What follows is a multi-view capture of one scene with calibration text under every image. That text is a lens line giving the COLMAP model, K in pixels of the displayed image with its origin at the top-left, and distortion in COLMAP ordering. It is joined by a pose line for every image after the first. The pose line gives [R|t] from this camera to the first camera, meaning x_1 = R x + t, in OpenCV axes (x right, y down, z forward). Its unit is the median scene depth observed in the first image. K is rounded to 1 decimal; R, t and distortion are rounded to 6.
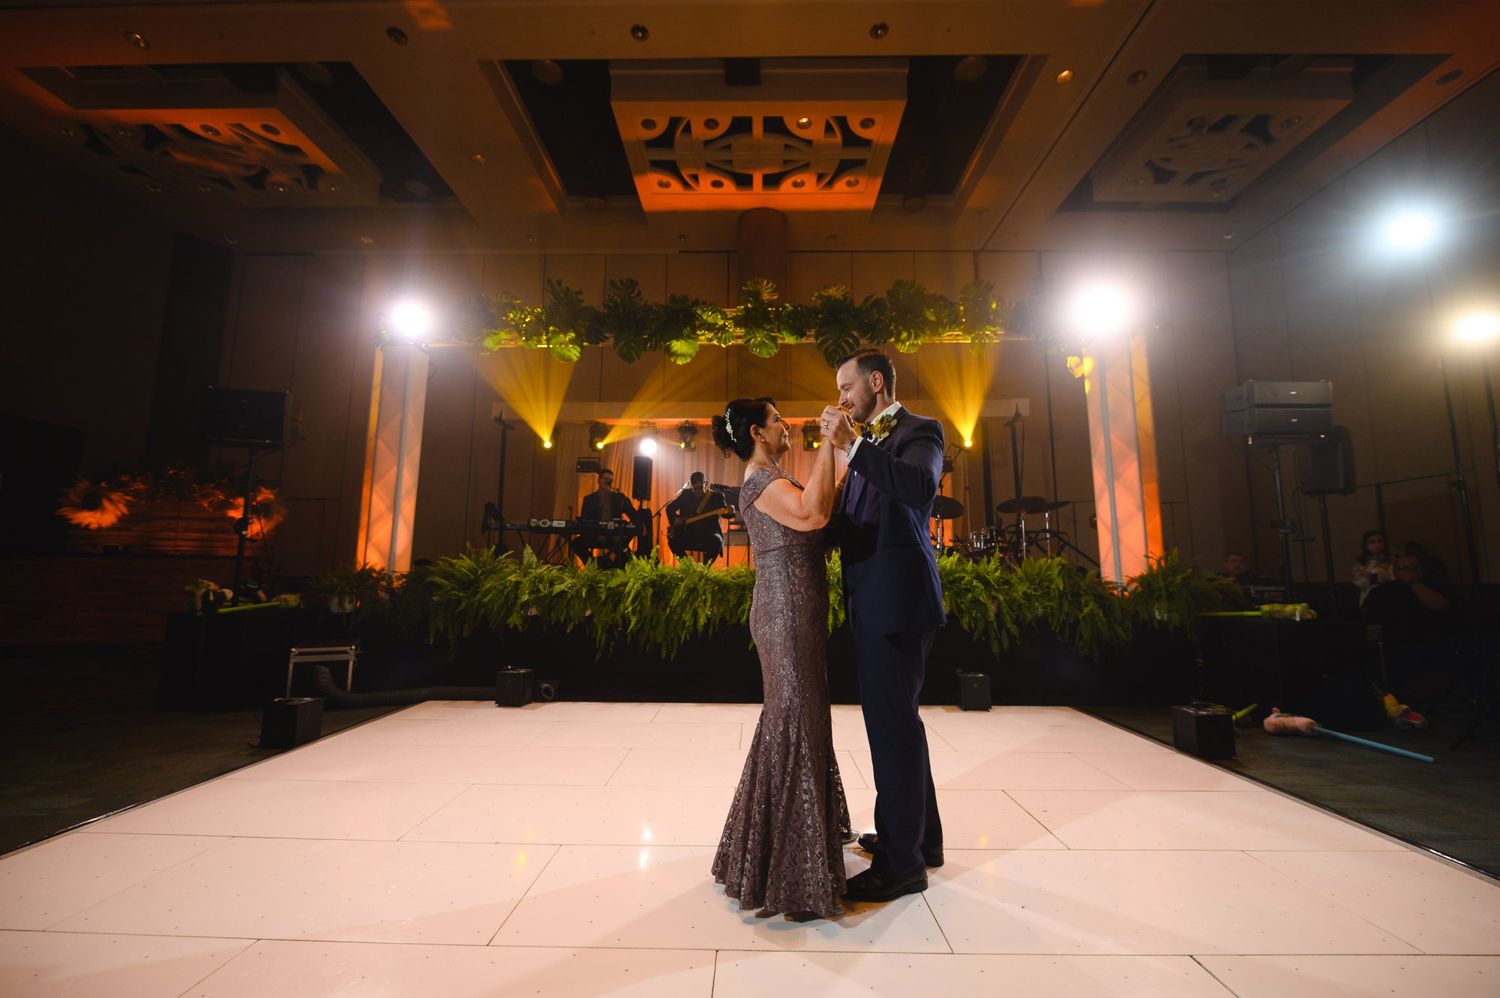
lens RADIAL K [[600.0, 0, 745.2], [0, 600.0, 499.2], [0, 0, 1]] dist [-0.005894, -0.000476]
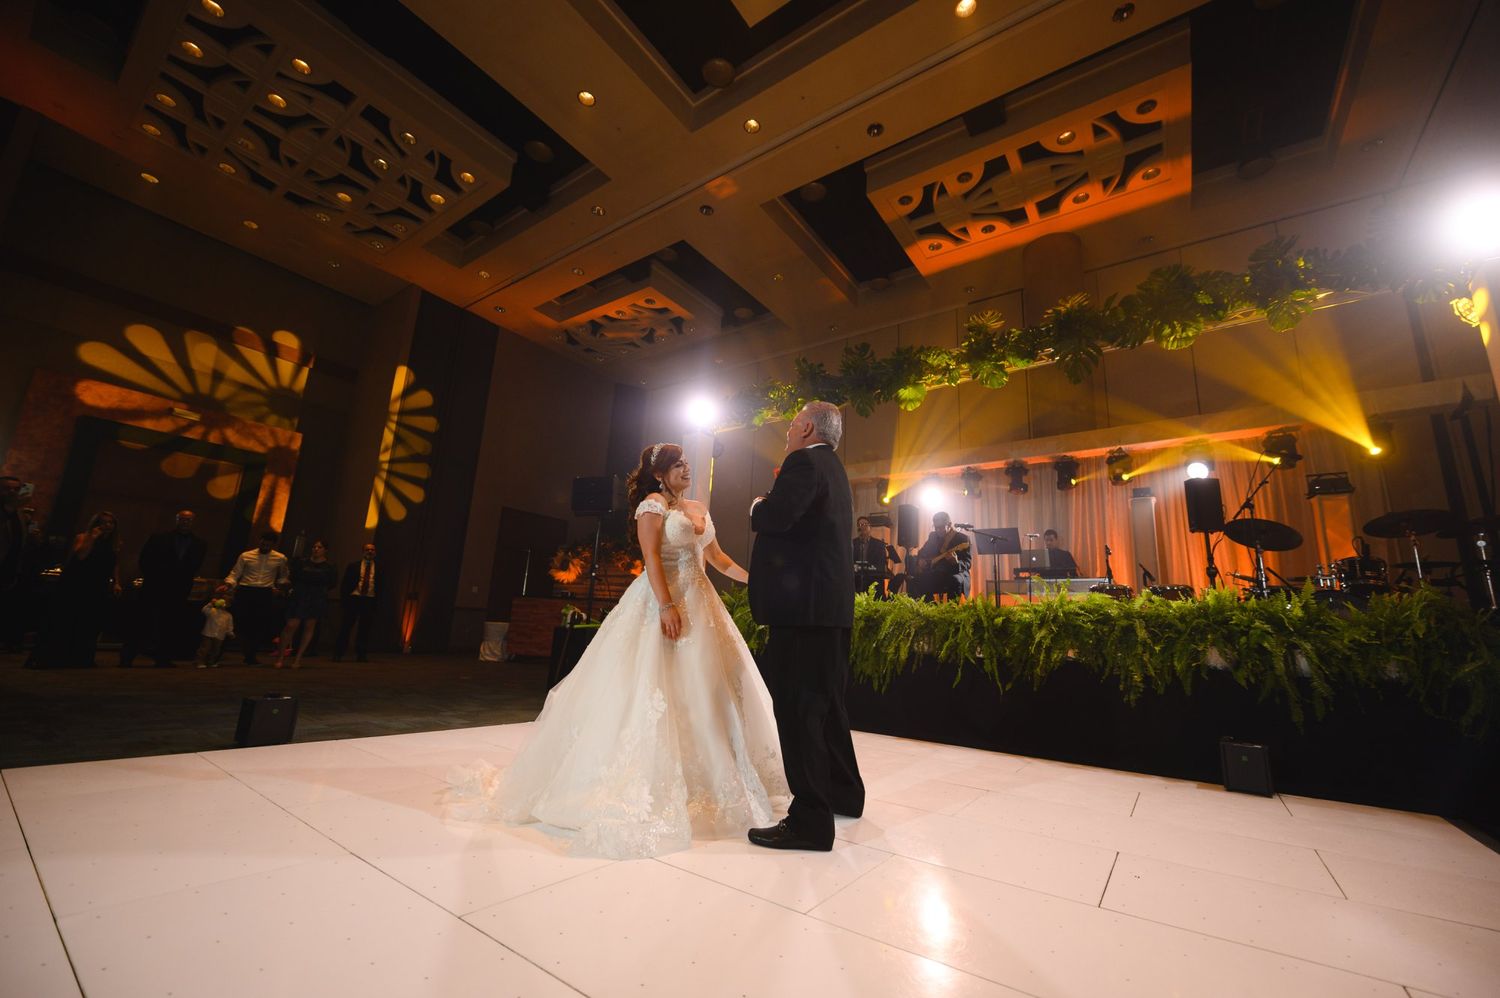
lens RADIAL K [[591.3, 0, 745.3], [0, 591.3, 499.2], [0, 0, 1]] dist [-0.006424, -0.000458]
pose [[0.820640, -0.089785, -0.564348, 0.183158], [0.025317, 0.992322, -0.121059, 0.036645], [0.570884, 0.085059, 0.816613, 0.012377]]
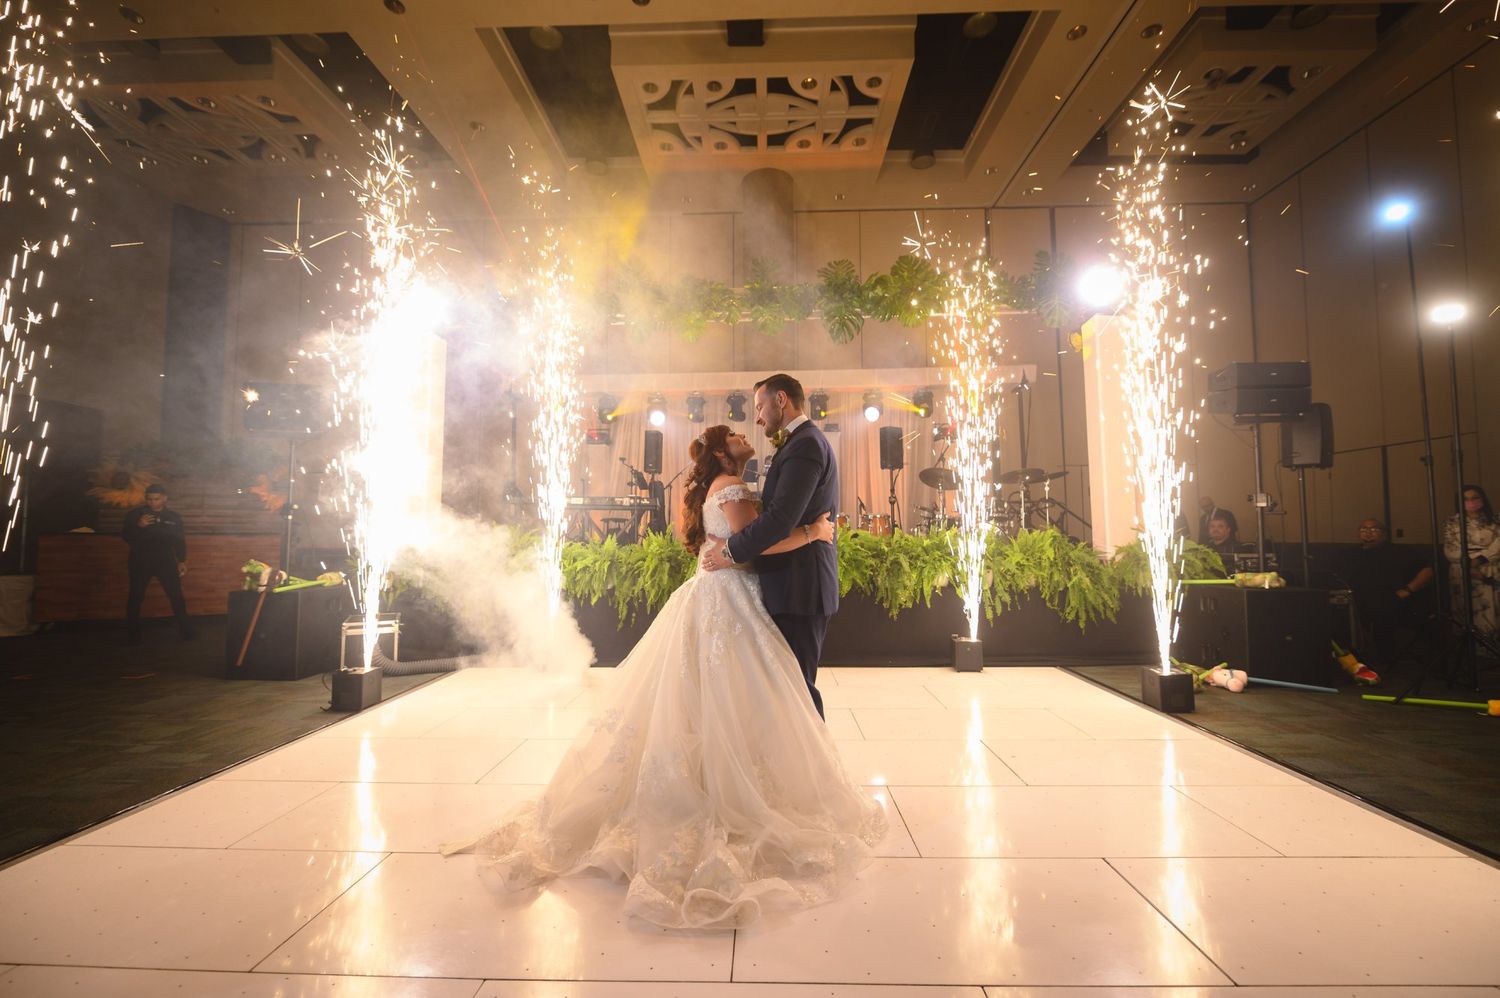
lens RADIAL K [[618.6, 0, 746.0], [0, 618.6, 500.5], [0, 0, 1]] dist [-0.006470, -0.000308]
pose [[0.999845, -0.013289, -0.011553, -0.002428], [0.014066, 0.997443, 0.070063, -0.025104], [0.010592, -0.070215, 0.997476, -0.061132]]
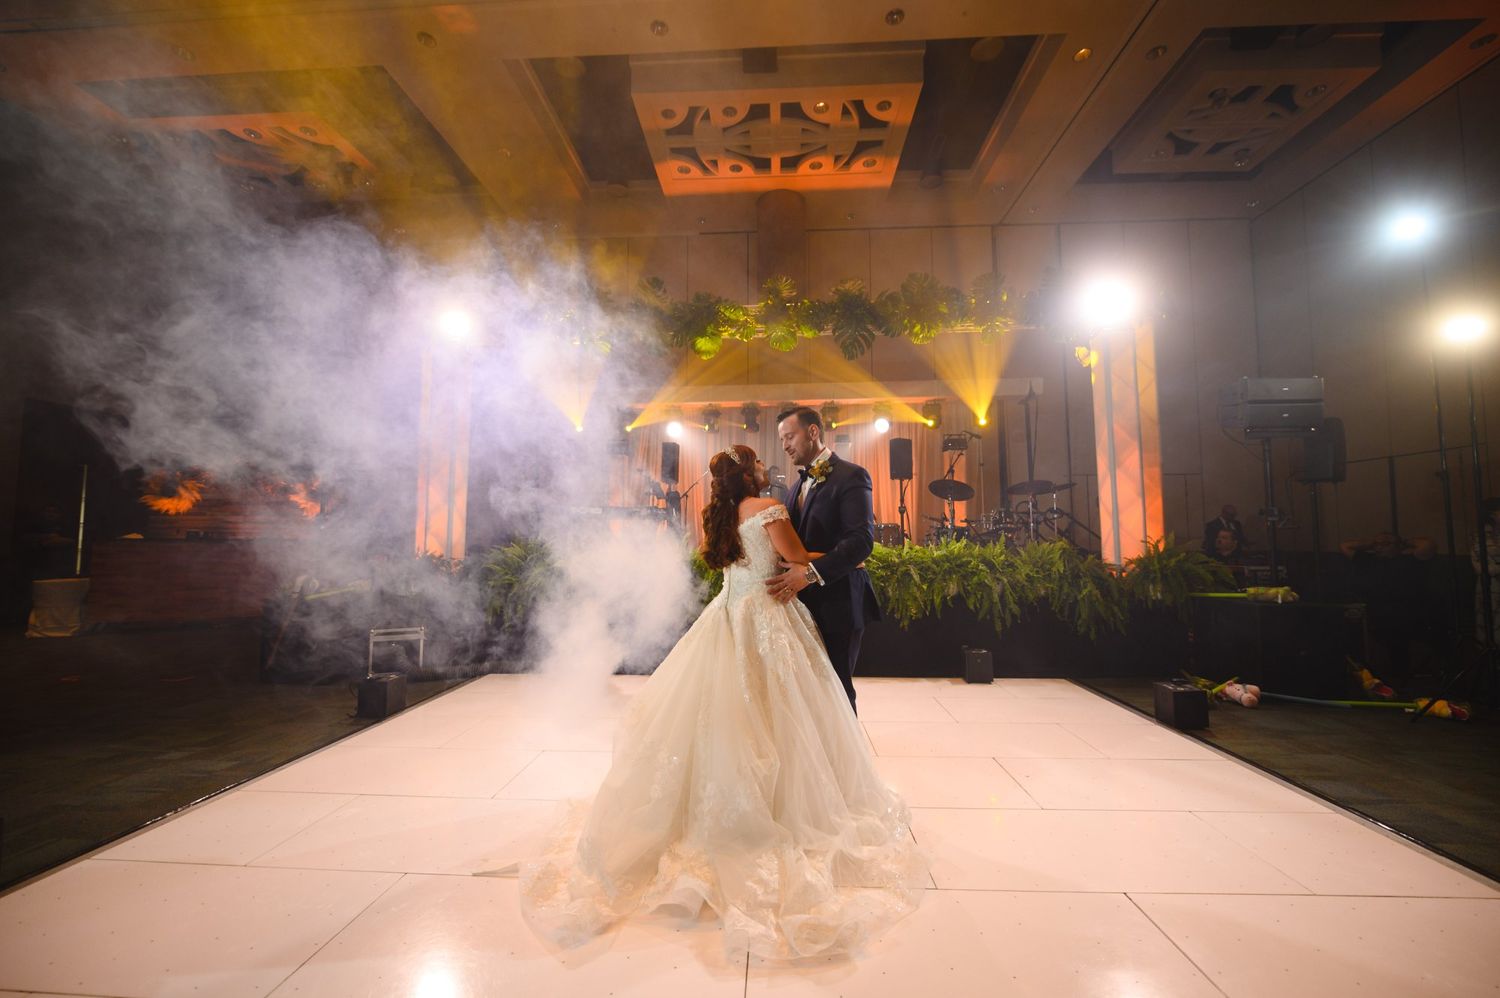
lens RADIAL K [[591.3, 0, 745.3], [0, 591.3, 499.2], [0, 0, 1]] dist [-0.006424, -0.000458]
pose [[0.999296, -0.011334, -0.035764, -0.002032], [0.013458, 0.998125, 0.059709, -0.032728], [0.035020, -0.060148, 0.997575, -0.047140]]
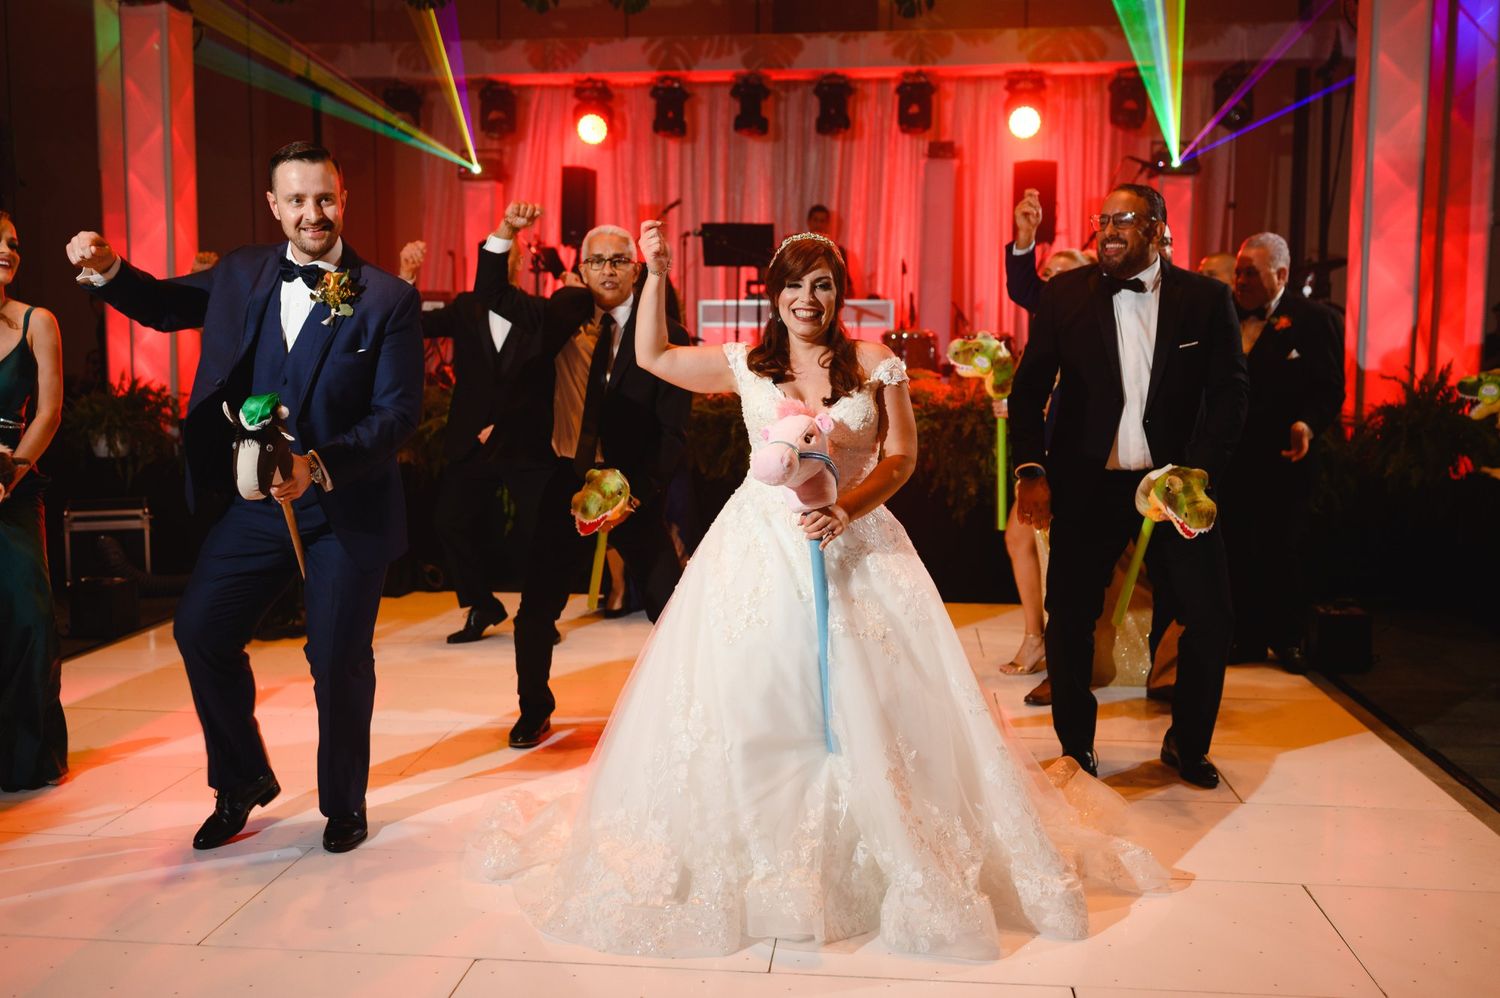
lens RADIAL K [[1434.8, 0, 748.9], [0, 1434.8, 479.3], [0, 0, 1]] dist [0.011231, 0.008240]
pose [[0.996726, 0.005887, -0.080638, 0.090746], [0.011946, 0.975676, 0.218893, -0.080909], [0.079965, -0.219139, 0.972411, -0.311406]]
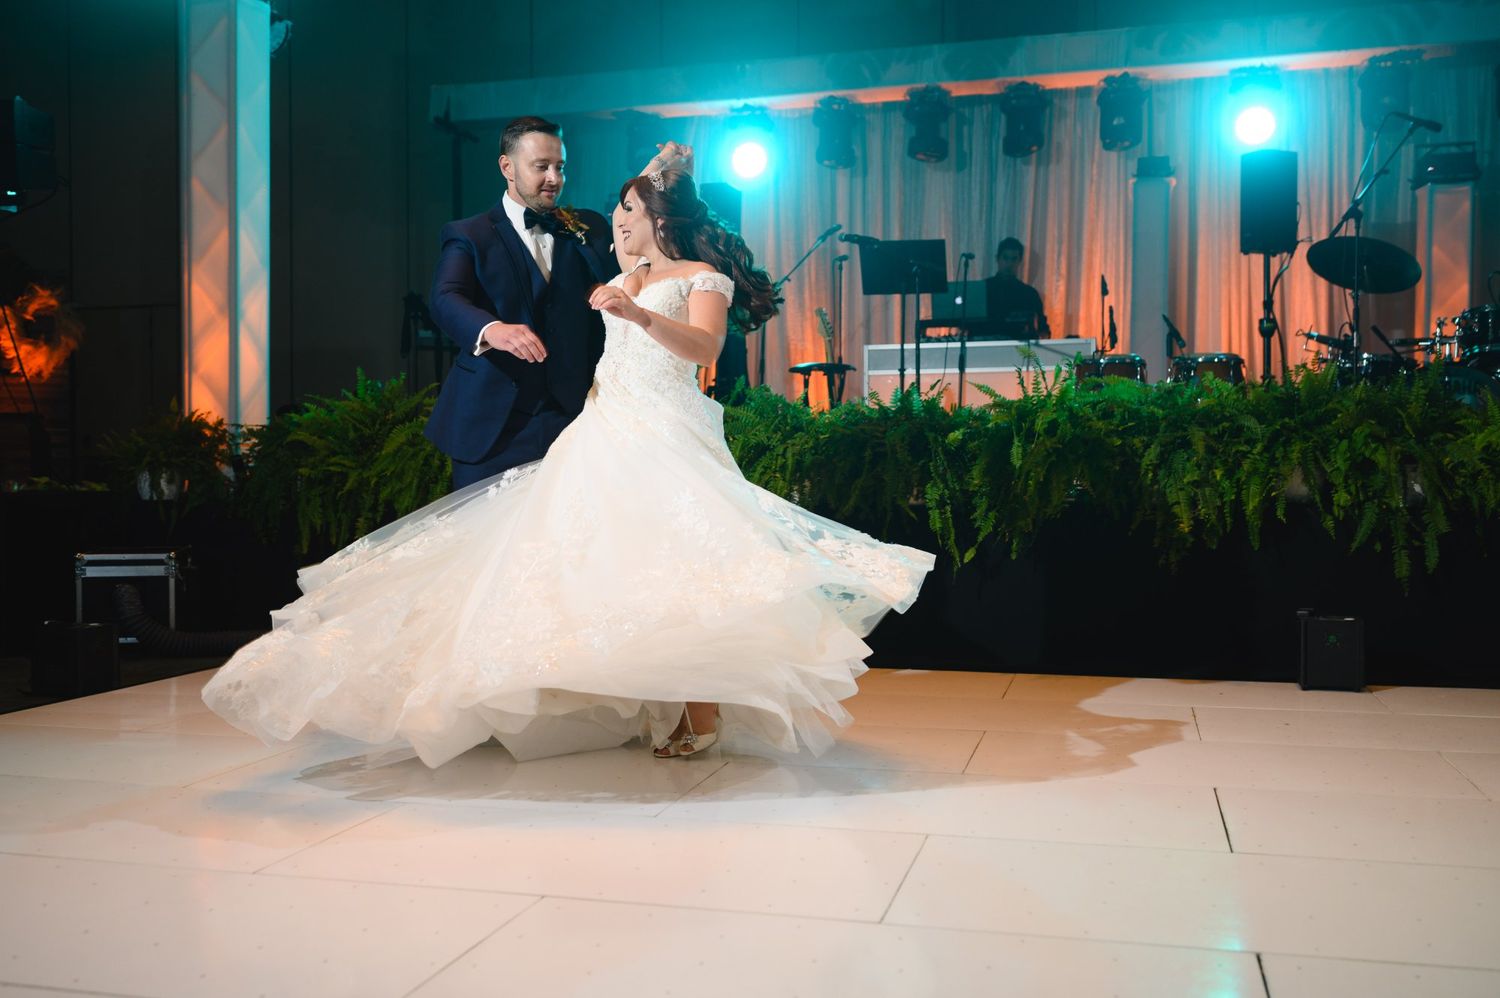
lens RADIAL K [[1420.8, 0, 743.5], [0, 1420.8, 493.5], [0, 0, 1]] dist [-0.001091, 0.002125]
pose [[0.970430, -0.003806, -0.241352, 0.119129], [0.038527, 0.989500, 0.139304, 0.014295], [0.238287, -0.144483, 0.960387, -0.095506]]
